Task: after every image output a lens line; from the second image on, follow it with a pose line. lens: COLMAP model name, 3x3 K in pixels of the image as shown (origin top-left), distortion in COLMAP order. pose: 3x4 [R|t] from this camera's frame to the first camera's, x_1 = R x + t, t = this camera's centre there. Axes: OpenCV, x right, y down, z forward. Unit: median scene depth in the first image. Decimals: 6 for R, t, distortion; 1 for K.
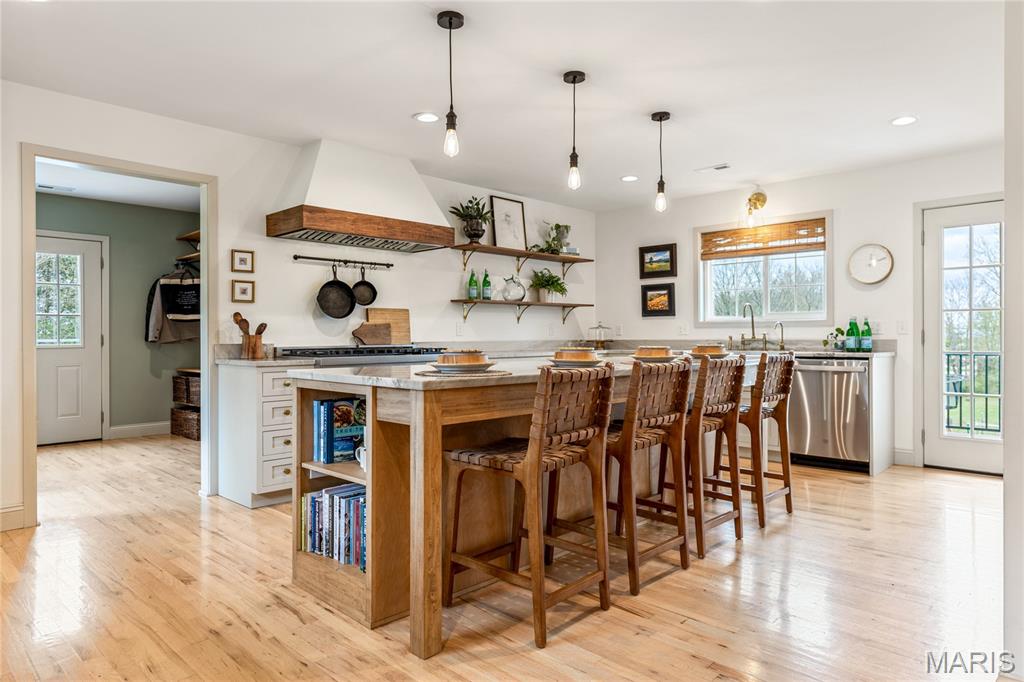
lens RADIAL K [[635.7, 0, 515.3], [0, 635.7, 335.4], [0, 0, 1]] dist [-0.000352, -0.000275]
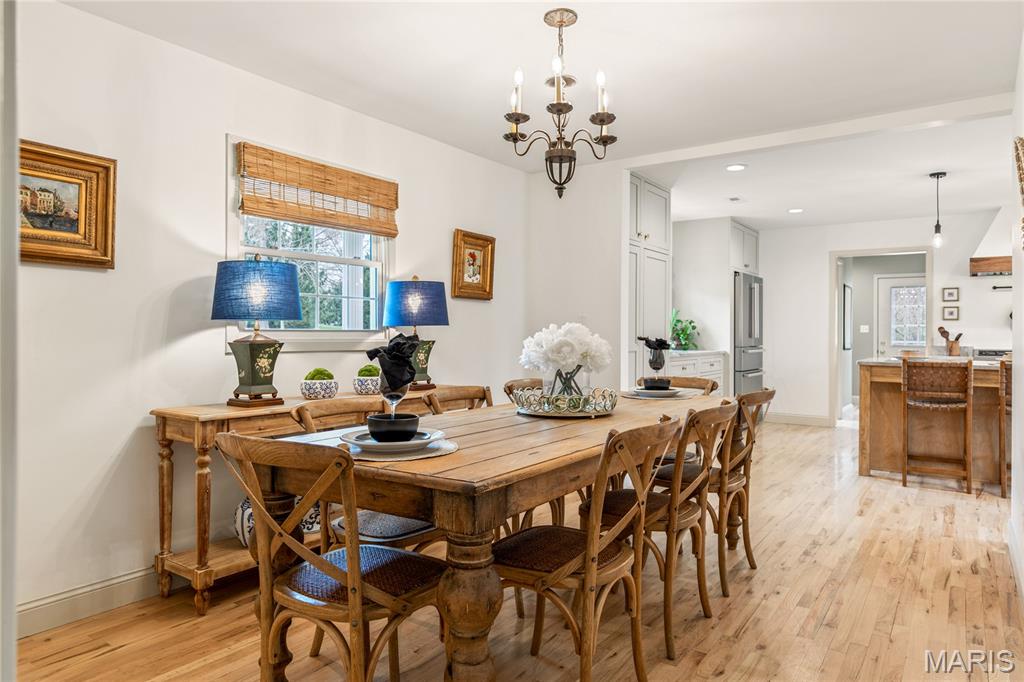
lens RADIAL K [[635.7, 0, 515.3], [0, 635.7, 335.4], [0, 0, 1]] dist [-0.000352, -0.000275]
pose [[0.155436, 0.009830, -0.987797, 0.744639], [-0.008001, 0.999930, 0.008692, -0.014226], [0.987814, 0.006553, 0.155503, -0.252294]]
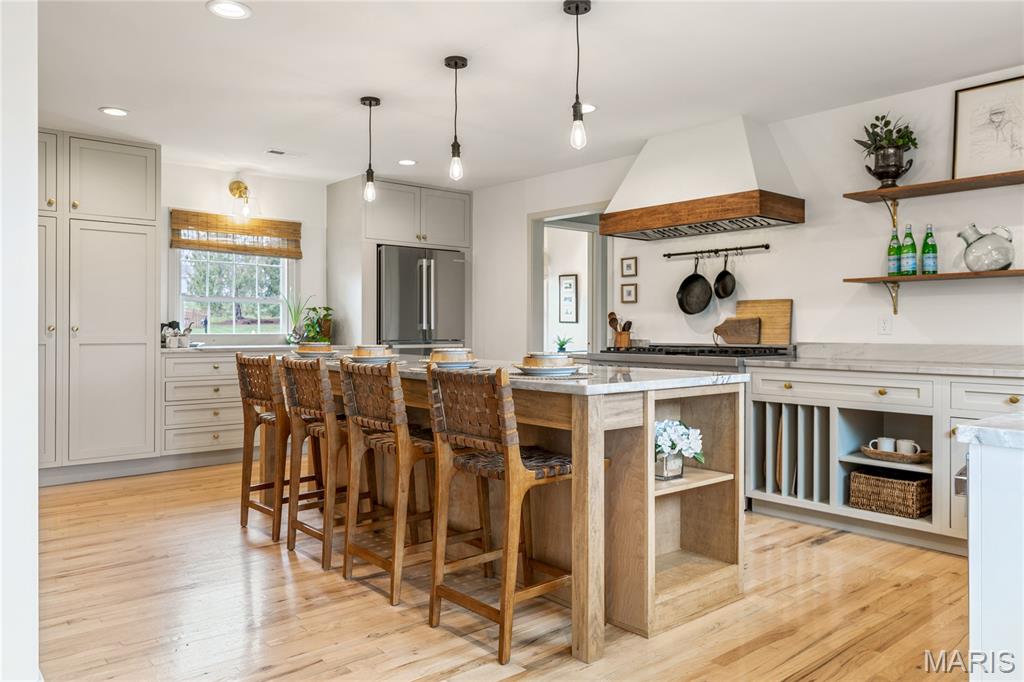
lens RADIAL K [[741.7, 0, 511.8], [0, 741.7, 334.0], [0, 0, 1]] dist [-0.000135, 0.000150]
pose [[-0.094635, 0.010364, -0.995458, 0.694833], [-0.002633, 0.999940, 0.010661, -0.007297], [0.995509, 0.003630, -0.094602, 0.692606]]
